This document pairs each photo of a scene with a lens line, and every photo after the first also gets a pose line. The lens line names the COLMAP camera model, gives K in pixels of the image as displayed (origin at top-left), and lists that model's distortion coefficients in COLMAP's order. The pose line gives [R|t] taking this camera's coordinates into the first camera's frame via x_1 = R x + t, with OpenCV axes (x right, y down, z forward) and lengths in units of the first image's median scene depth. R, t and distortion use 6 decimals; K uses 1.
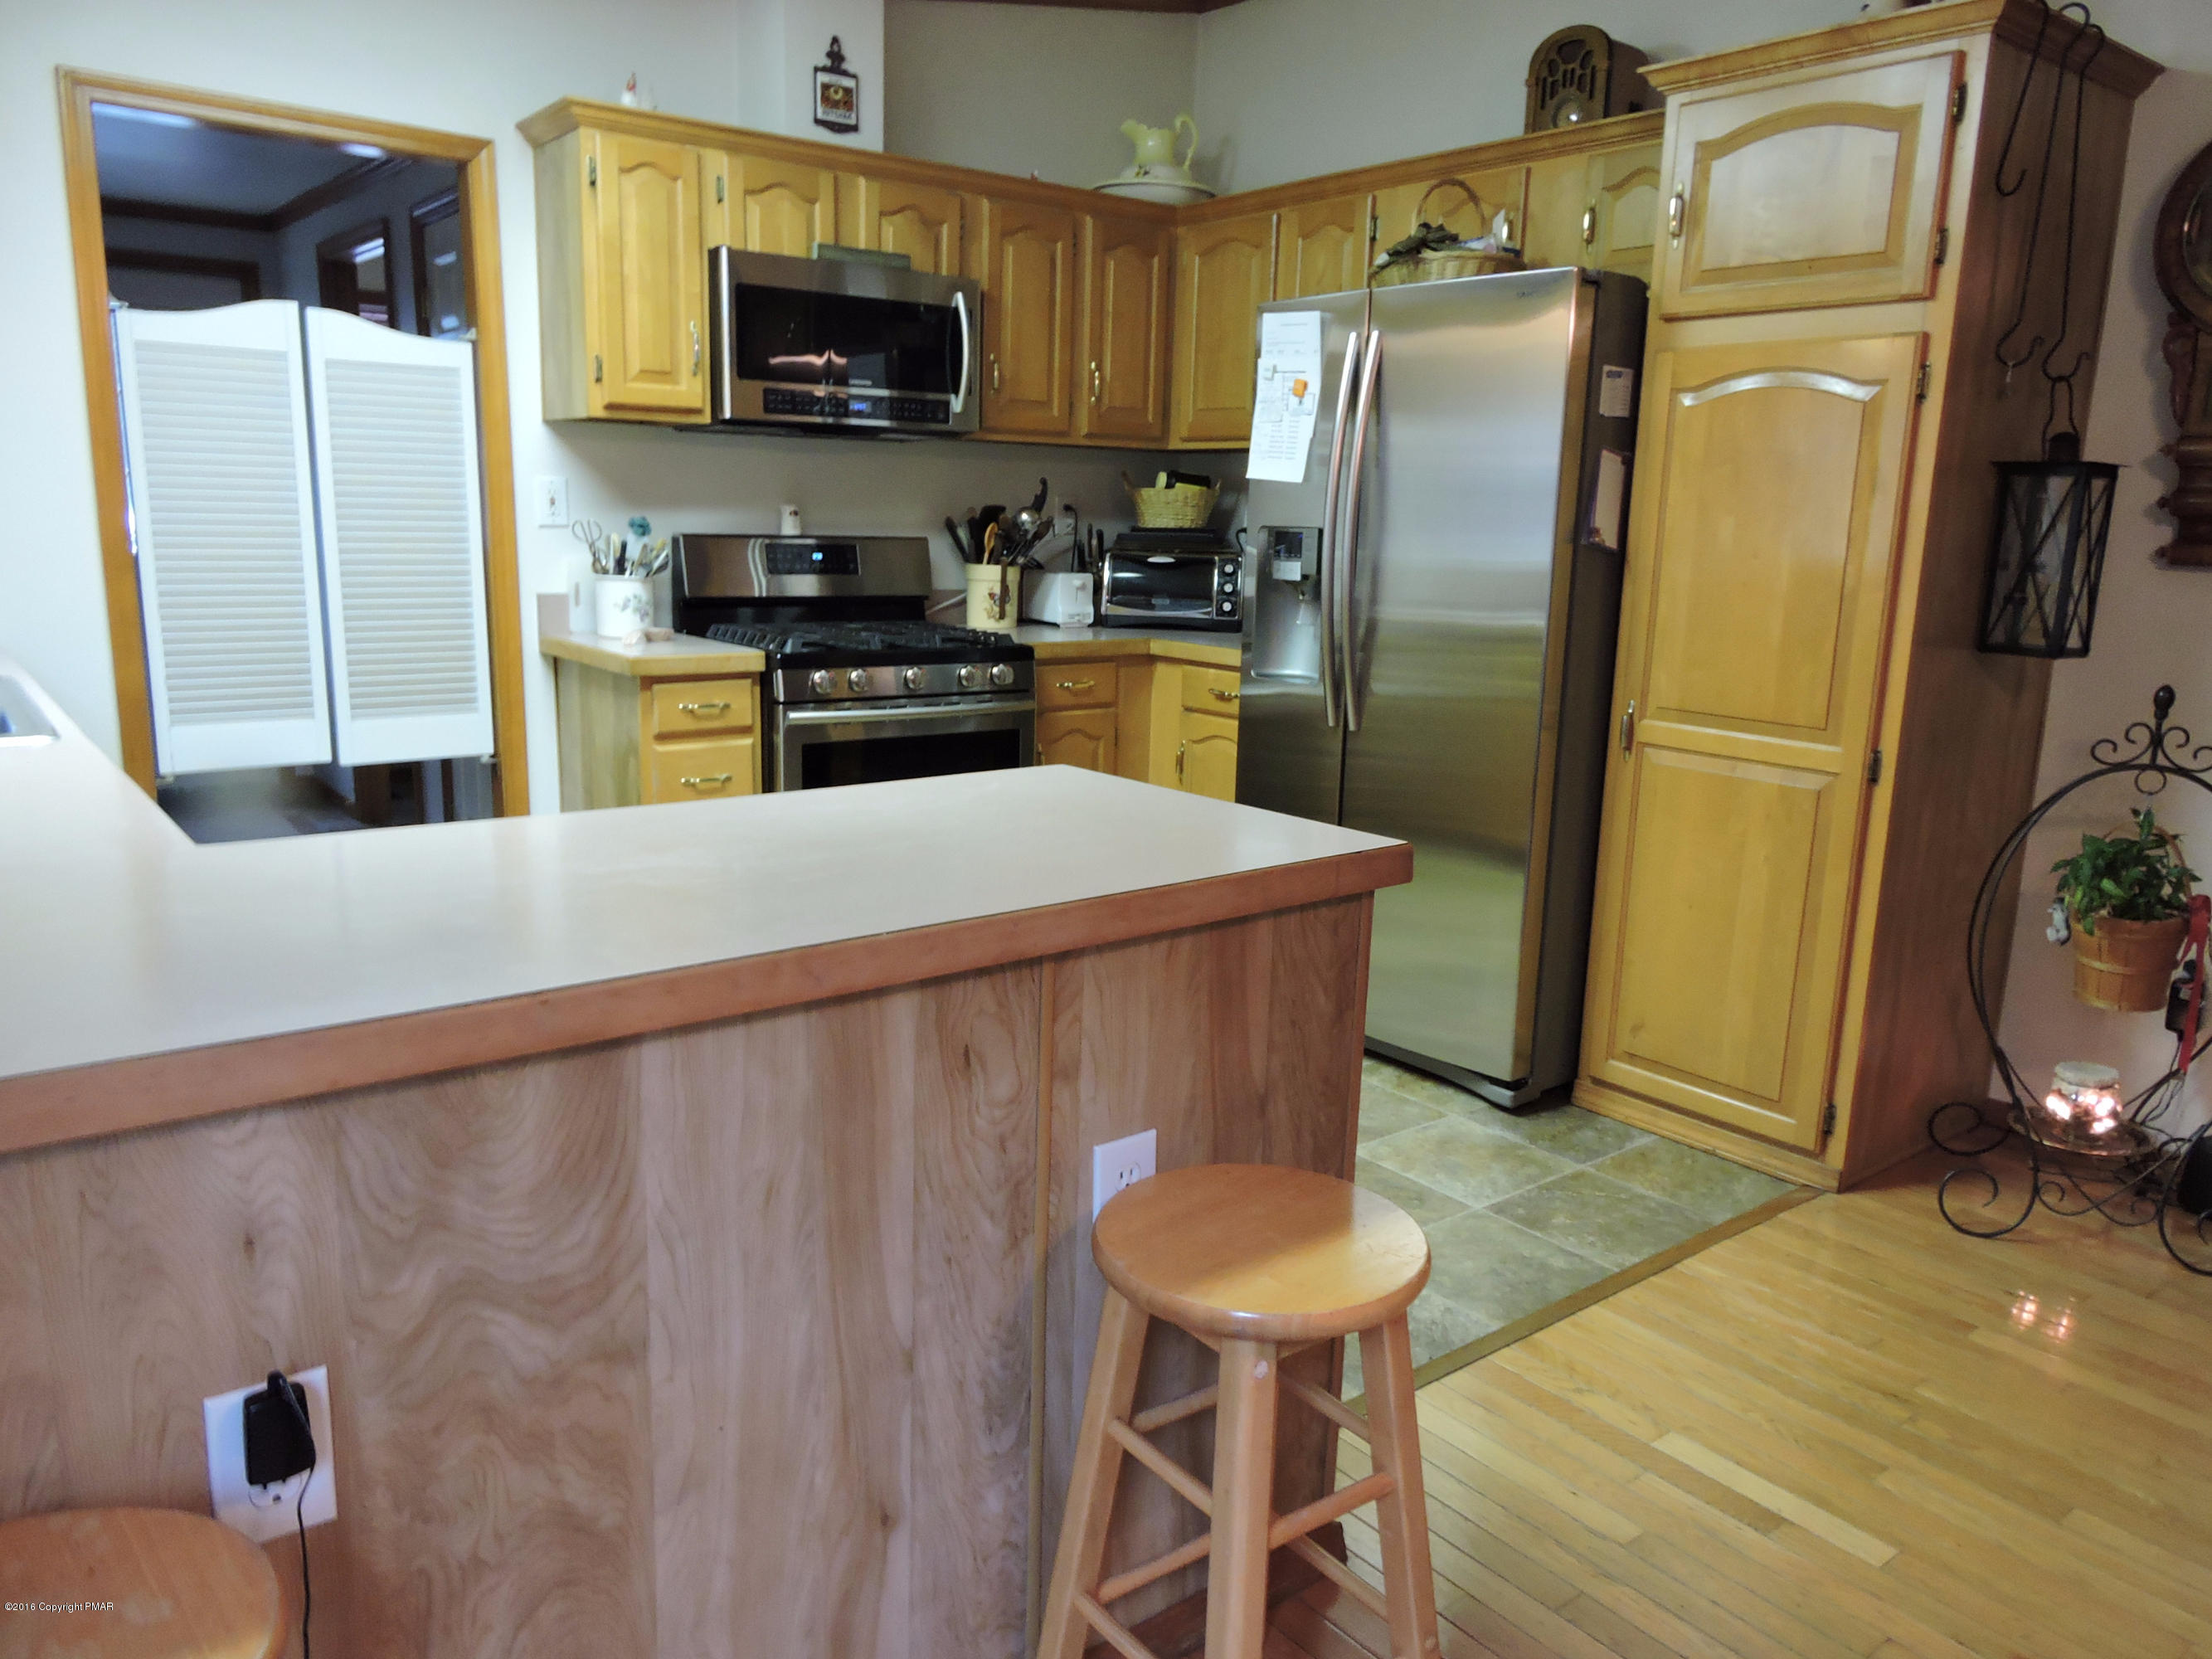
lens RADIAL K [[1579.5, 0, 1111.3], [0, 1579.5, 829.2], [0, 0, 1]] dist [-0.004321, -0.005684]
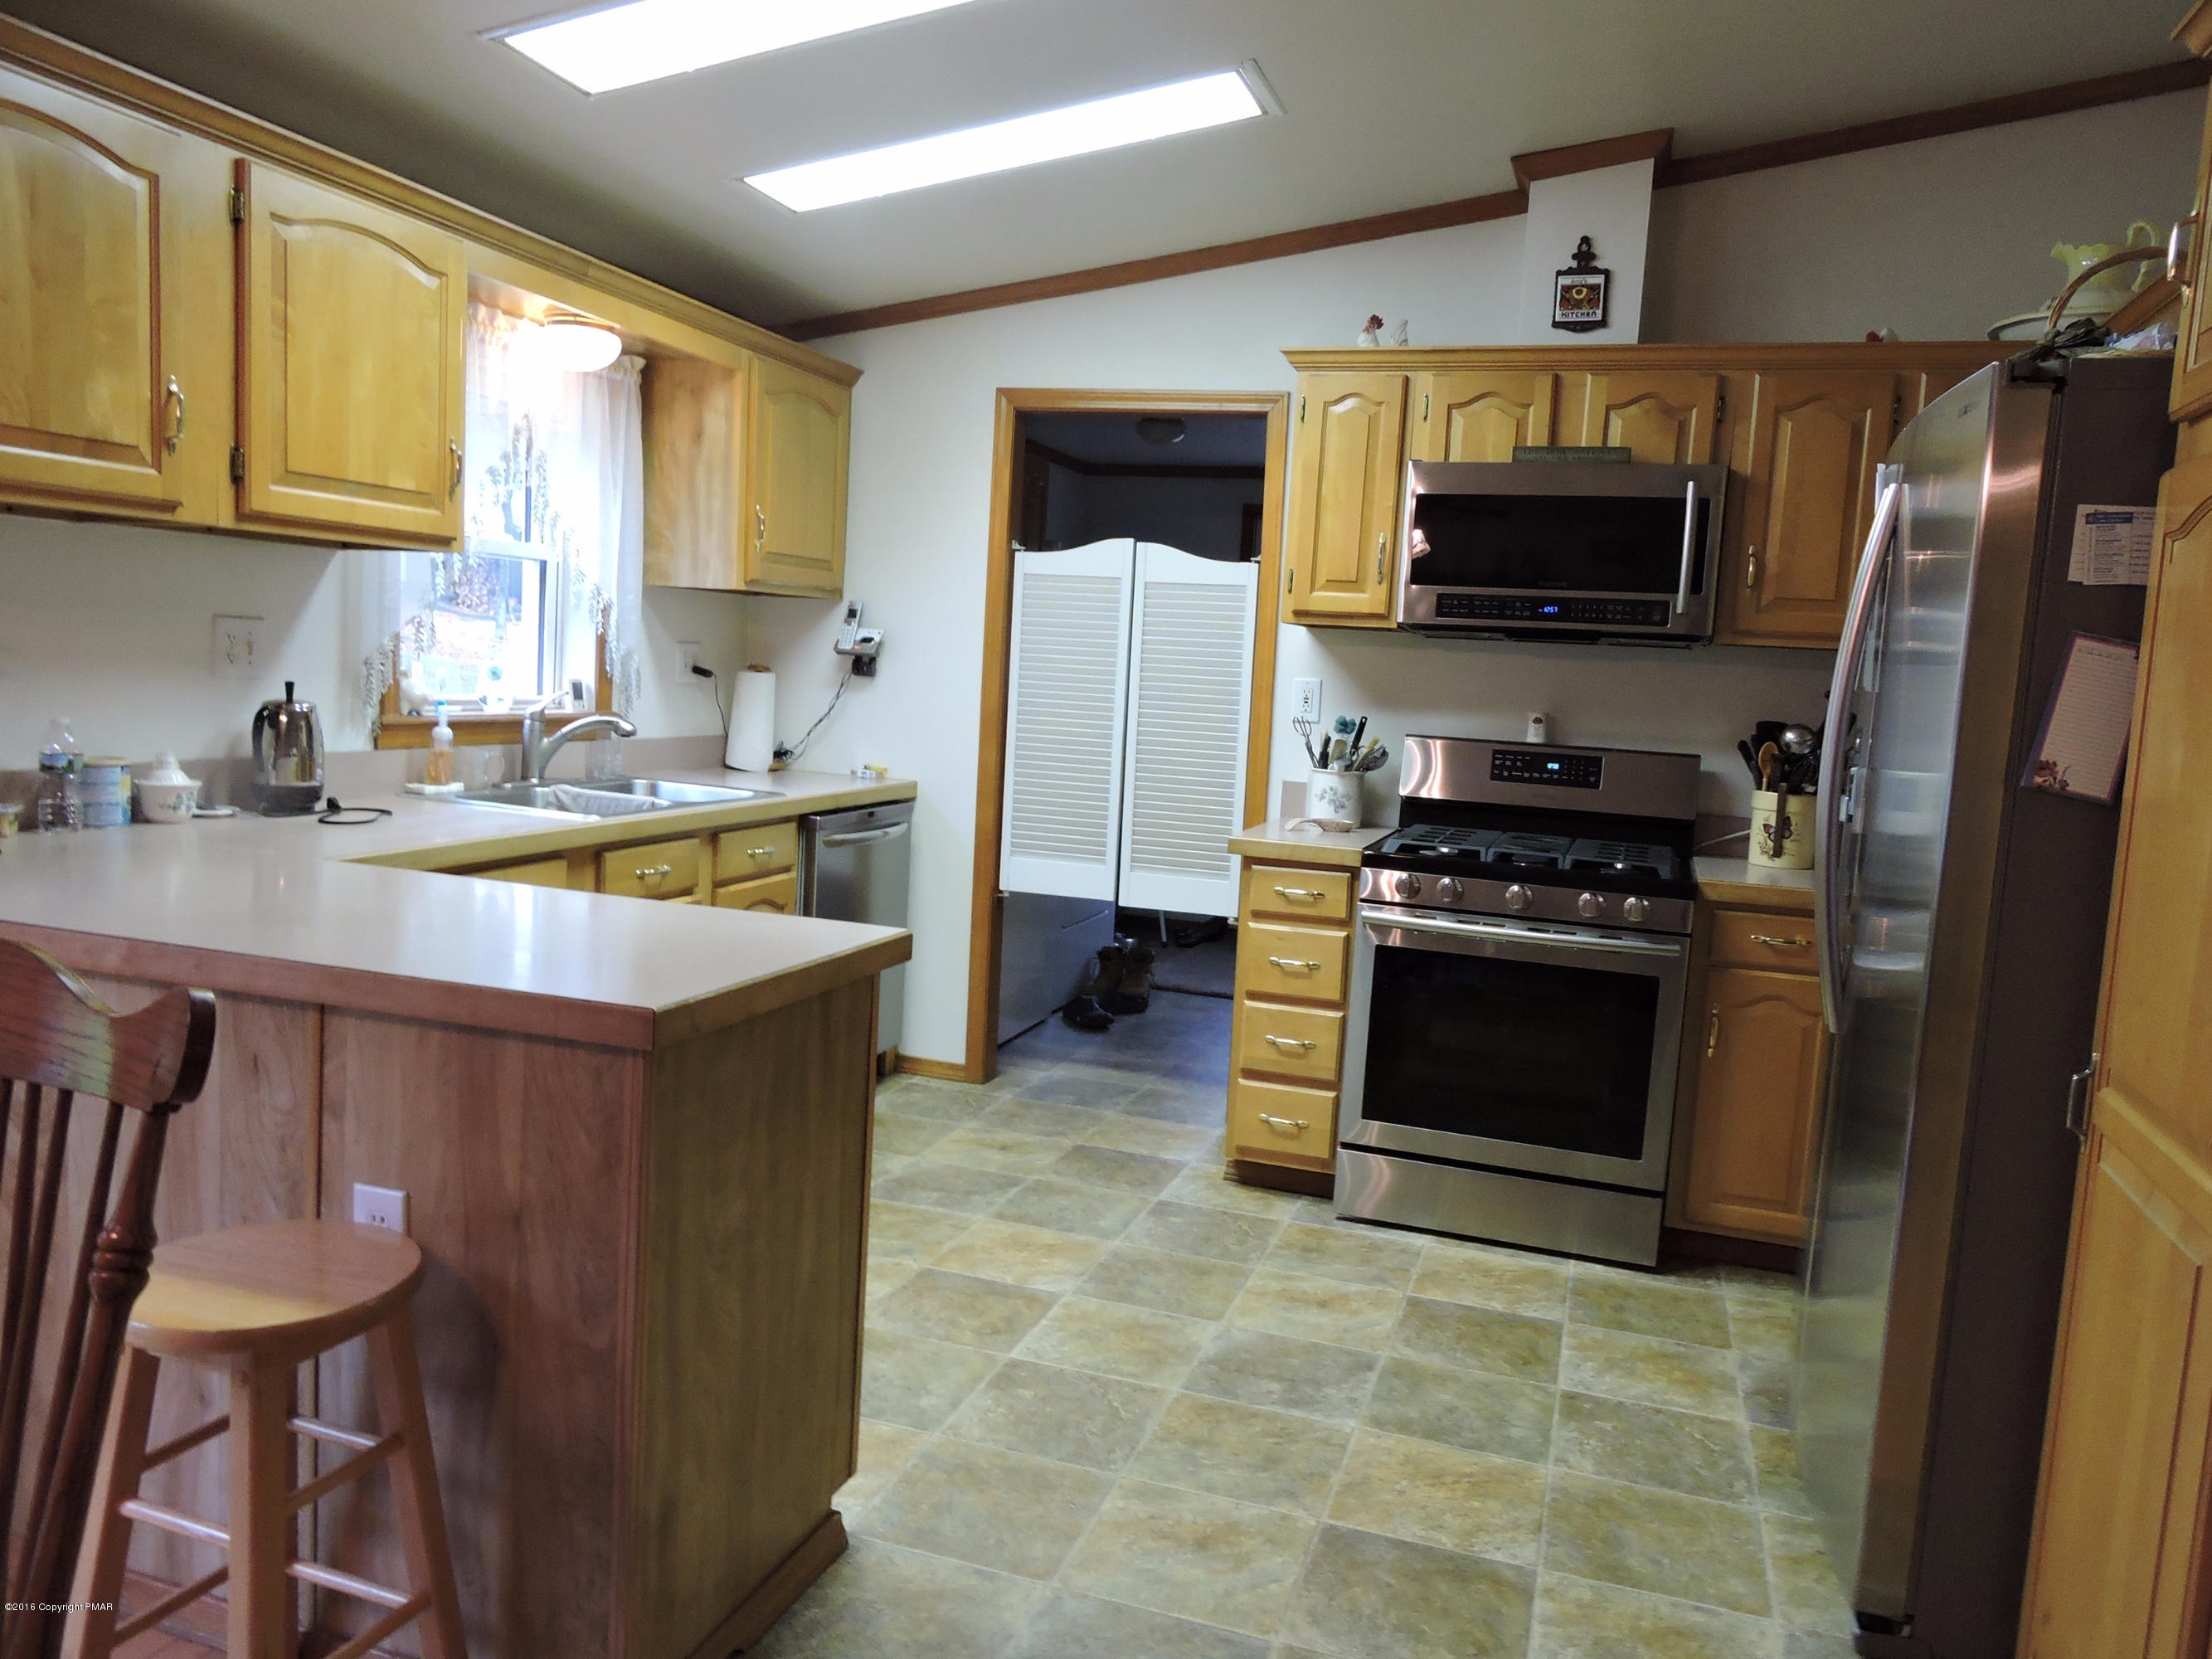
lens RADIAL K [[1579.5, 0, 1112.6], [0, 1579.5, 833.7], [0, 0, 1]] dist [-0.004321, -0.005684]
pose [[0.551501, 0.091665, -0.829122, 0.508873], [-0.207911, 0.977681, -0.030206, -0.056100], [0.807849, 0.189042, 0.558251, 0.299782]]
